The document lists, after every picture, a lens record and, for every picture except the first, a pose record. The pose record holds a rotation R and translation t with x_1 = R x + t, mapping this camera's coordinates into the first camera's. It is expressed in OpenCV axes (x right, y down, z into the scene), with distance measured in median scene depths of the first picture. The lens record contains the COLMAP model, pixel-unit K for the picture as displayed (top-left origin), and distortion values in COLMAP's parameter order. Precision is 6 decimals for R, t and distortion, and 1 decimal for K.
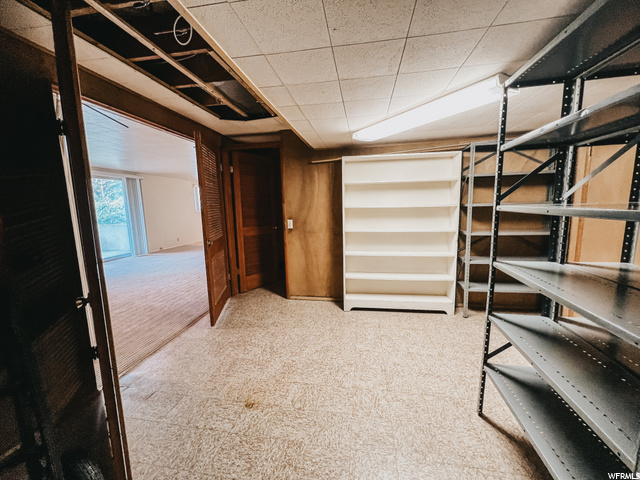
lens RADIAL K [[253.6, 0, 320.9], [0, 253.6, 238.9], [0, 0, 1]] dist [-0.008684, -0.000223]
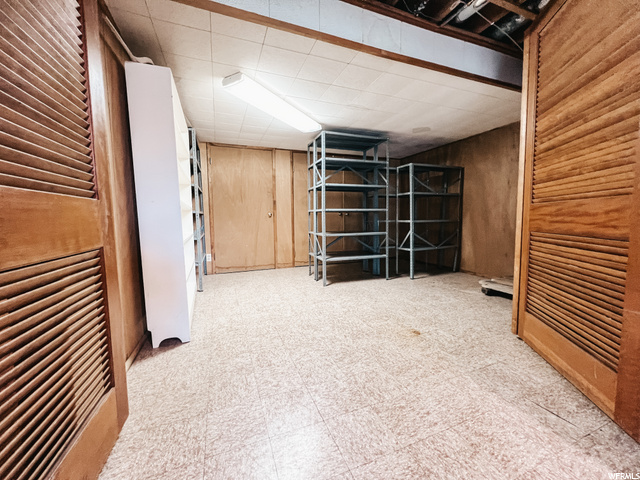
lens RADIAL K [[253.6, 0, 320.7], [0, 253.6, 238.5], [0, 0, 1]] dist [-0.008684, -0.000223]
pose [[-0.512757, -0.047300, 0.857230, -0.863863], [0.141118, 0.980257, 0.138499, 0.028984], [-0.846857, 0.191987, -0.495958, 1.575856]]
